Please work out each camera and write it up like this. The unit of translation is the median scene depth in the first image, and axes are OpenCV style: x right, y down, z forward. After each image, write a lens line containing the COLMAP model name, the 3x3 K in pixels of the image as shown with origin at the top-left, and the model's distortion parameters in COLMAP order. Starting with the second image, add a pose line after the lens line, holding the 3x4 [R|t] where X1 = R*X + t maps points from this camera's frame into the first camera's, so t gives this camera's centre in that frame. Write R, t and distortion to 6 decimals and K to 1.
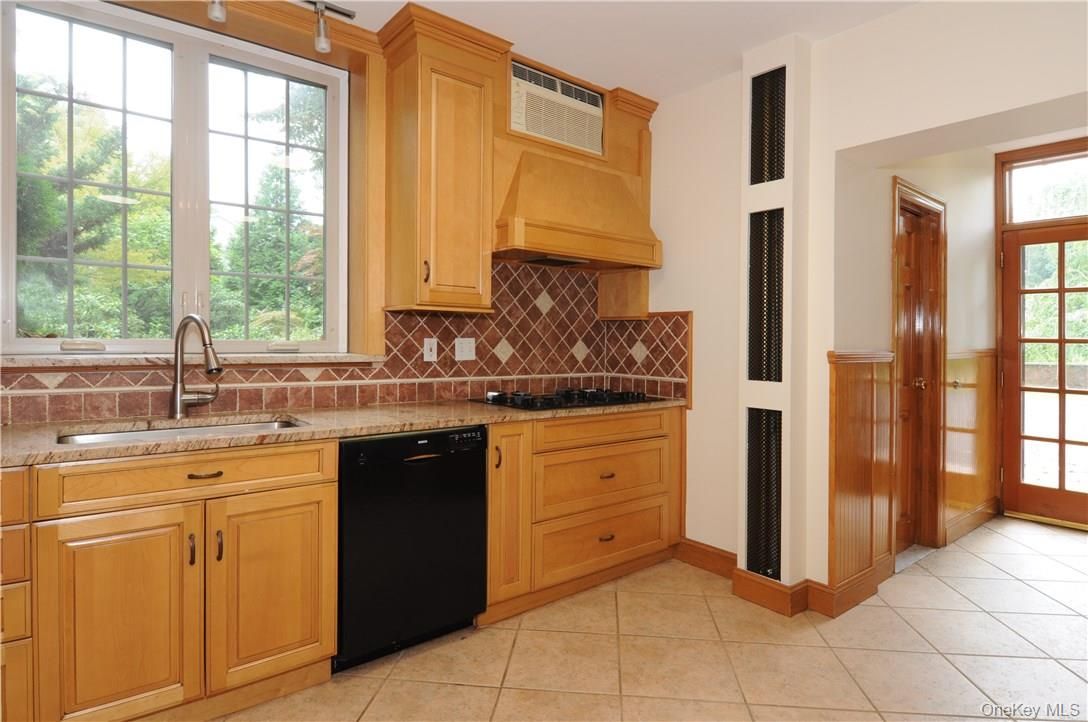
lens RADIAL K [[573.6, 0, 547.5], [0, 573.6, 354.3], [0, 0, 1]] dist [-0.022200, -0.001802]
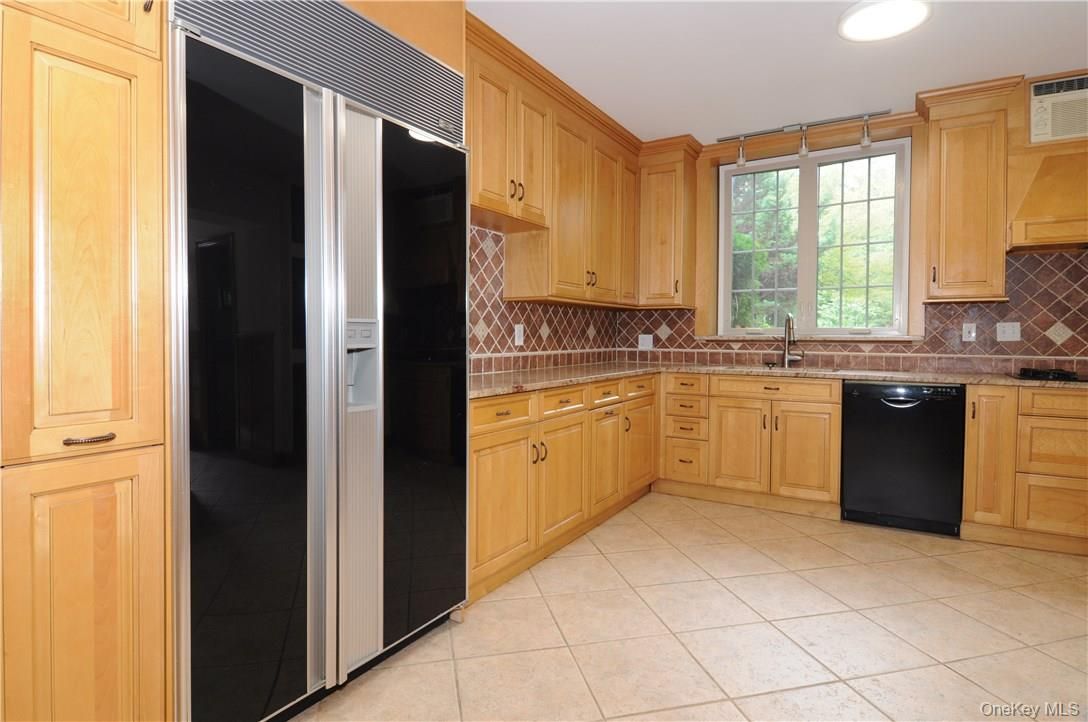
lens RADIAL K [[573.6, 0, 545.0], [0, 573.6, 357.6], [0, 0, 1]] dist [-0.022200, -0.001802]
pose [[0.319426, 0.022622, -0.947341, 0.779832], [-0.019468, 0.999661, 0.017307, 0.050726], [0.947411, 0.012914, 0.319758, -0.336198]]
